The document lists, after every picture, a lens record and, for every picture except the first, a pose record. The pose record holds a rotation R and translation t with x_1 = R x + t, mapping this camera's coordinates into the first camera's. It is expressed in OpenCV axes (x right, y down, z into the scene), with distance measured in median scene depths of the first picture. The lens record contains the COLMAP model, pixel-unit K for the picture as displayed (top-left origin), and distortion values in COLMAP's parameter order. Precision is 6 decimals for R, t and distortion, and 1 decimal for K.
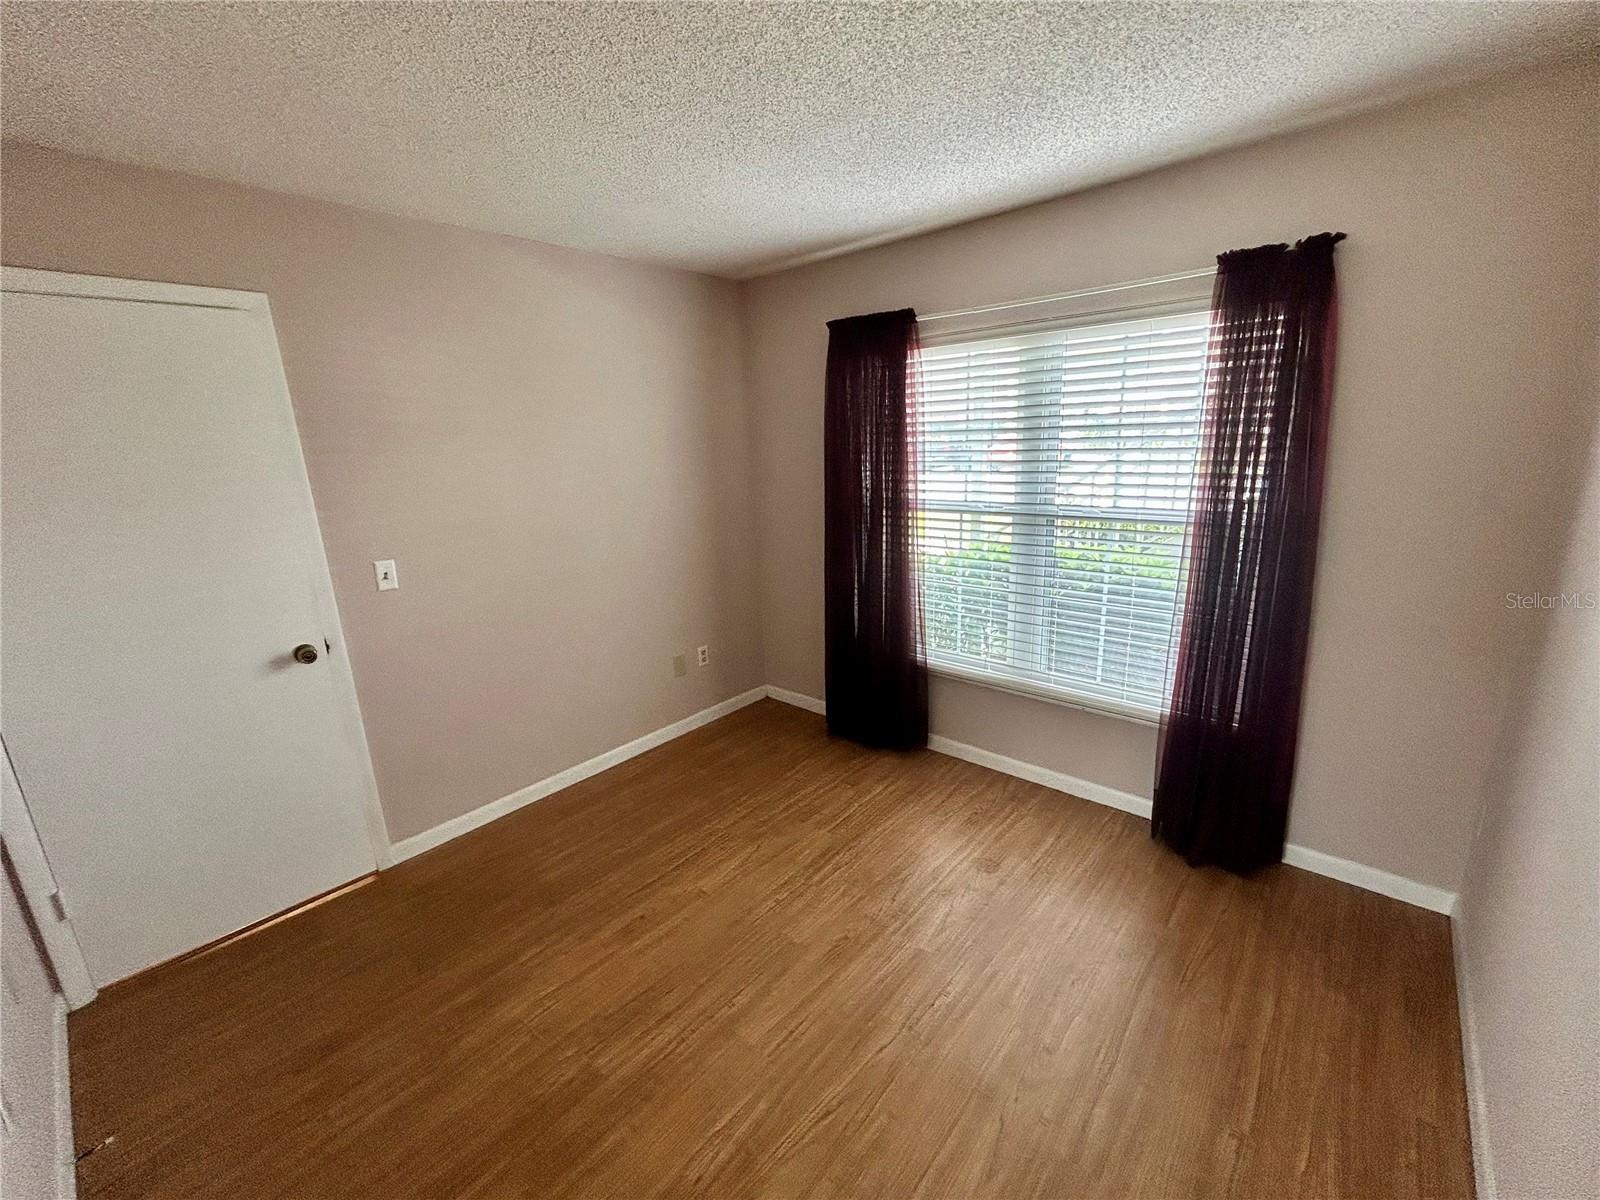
lens RADIAL K [[653.5, 0, 800.8], [0, 653.5, 597.8], [0, 0, 1]] dist [-0.001097, -0.000072]
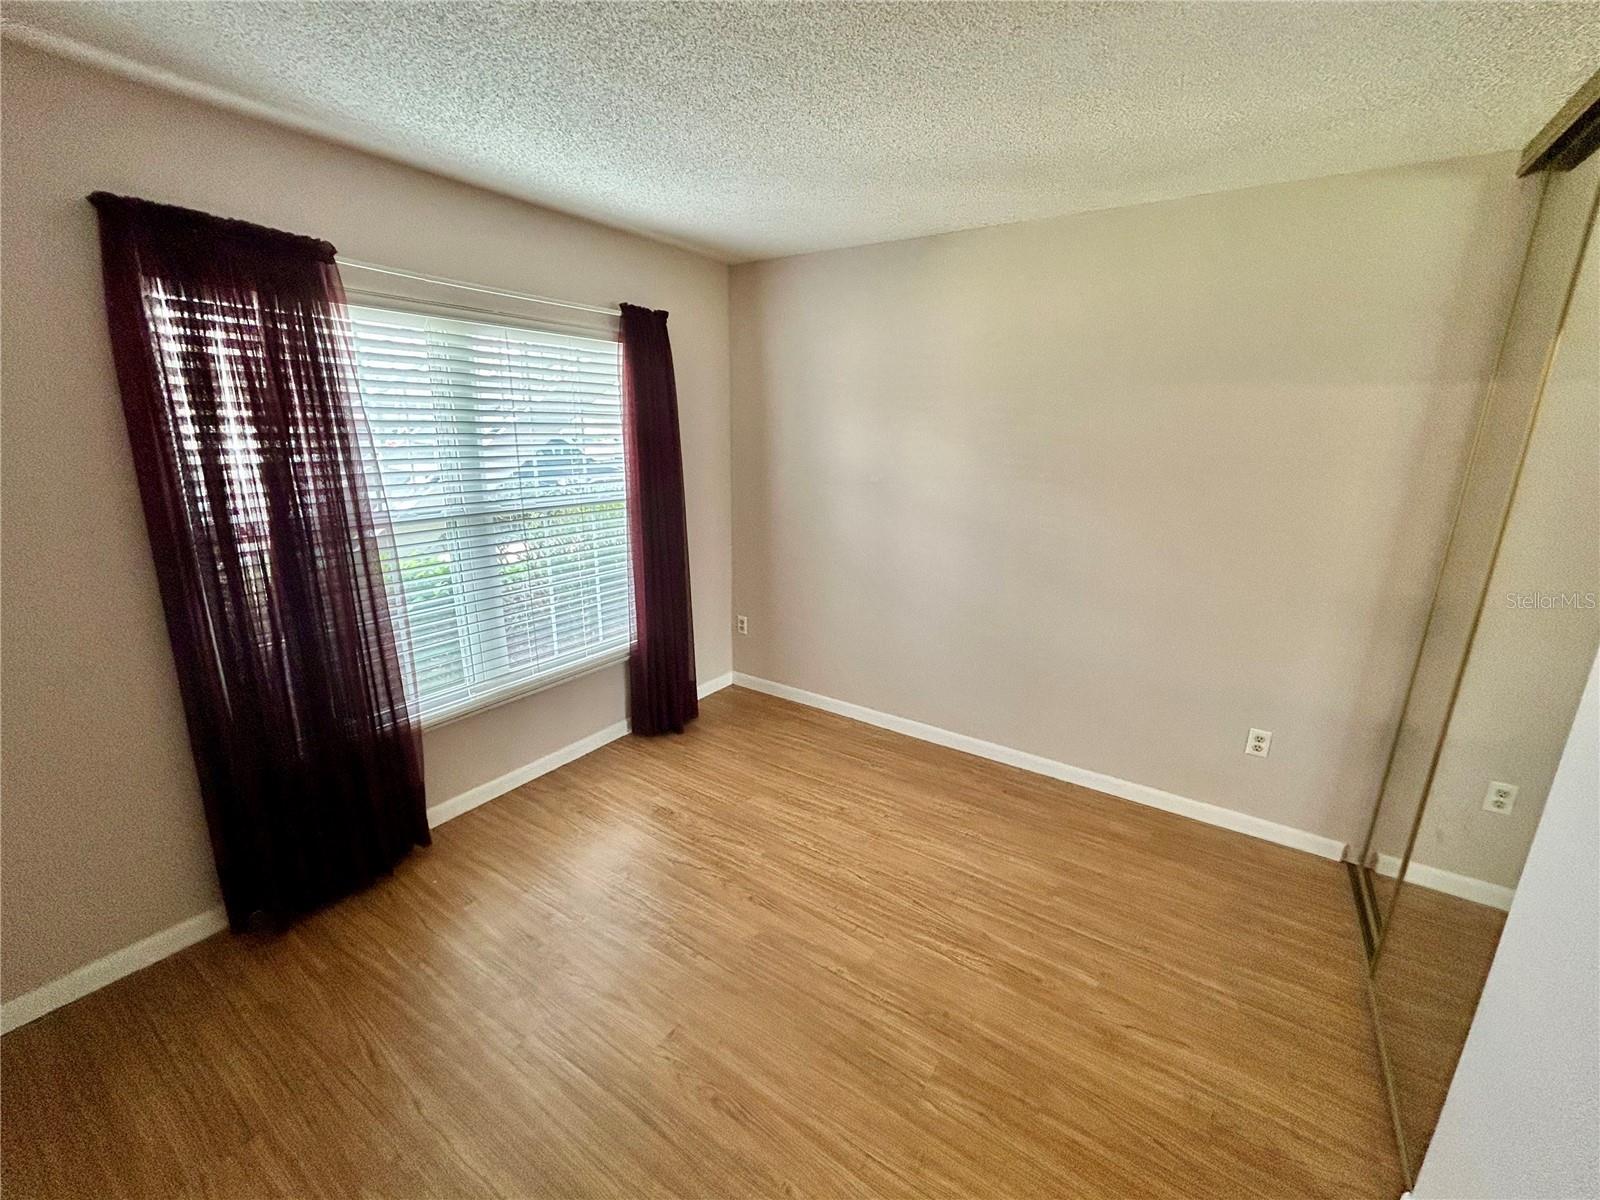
lens RADIAL K [[653.5, 0, 800.8], [0, 653.5, 597.8], [0, 0, 1]] dist [-0.001097, -0.000072]
pose [[-0.122326, -0.210985, 0.969805, -0.793455], [0.241749, 0.941379, 0.235293, -0.151471], [-0.962598, 0.263232, -0.064150, 0.790954]]
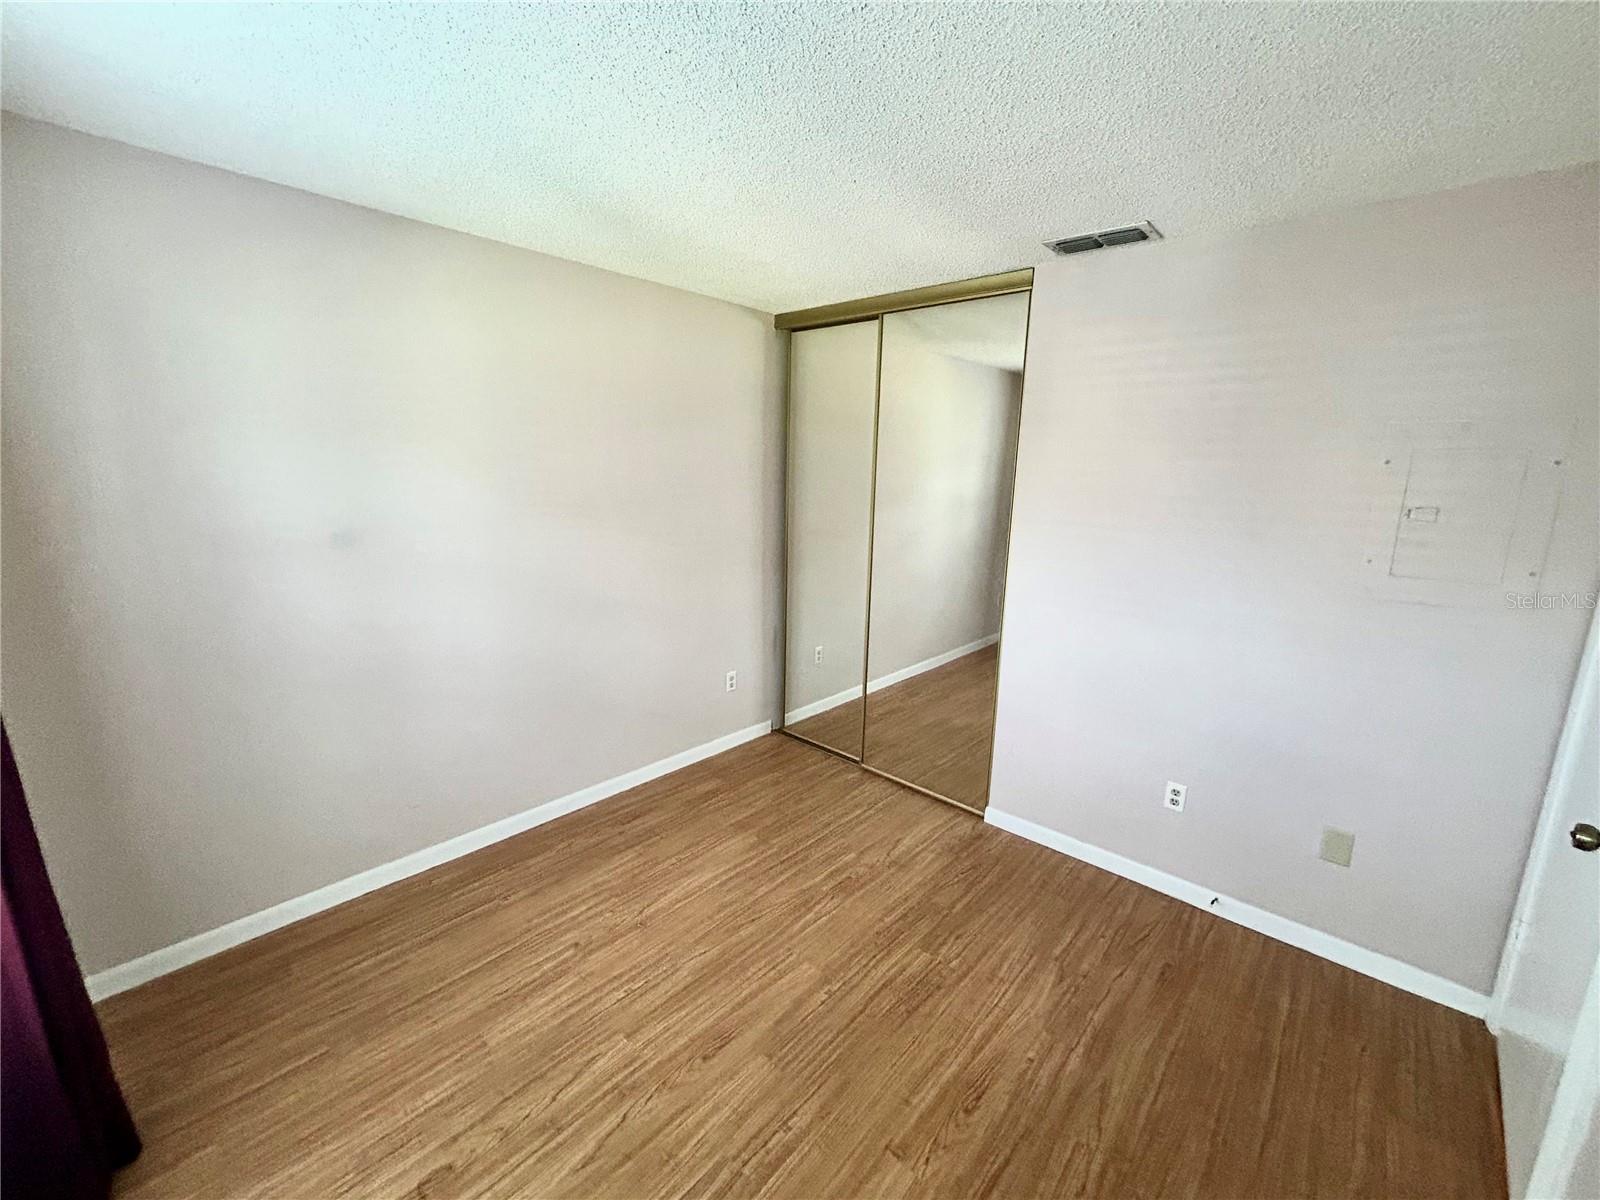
lens RADIAL K [[663.5, 0, 782.8], [0, 663.5, 601.4], [0, 0, 1]] dist [0.001993, 0.000381]
pose [[-0.999119, 0.017559, 0.038105, -0.068802], [0.032801, 0.893201, 0.448460, -0.362110], [-0.026161, 0.449315, -0.892990, 1.378585]]
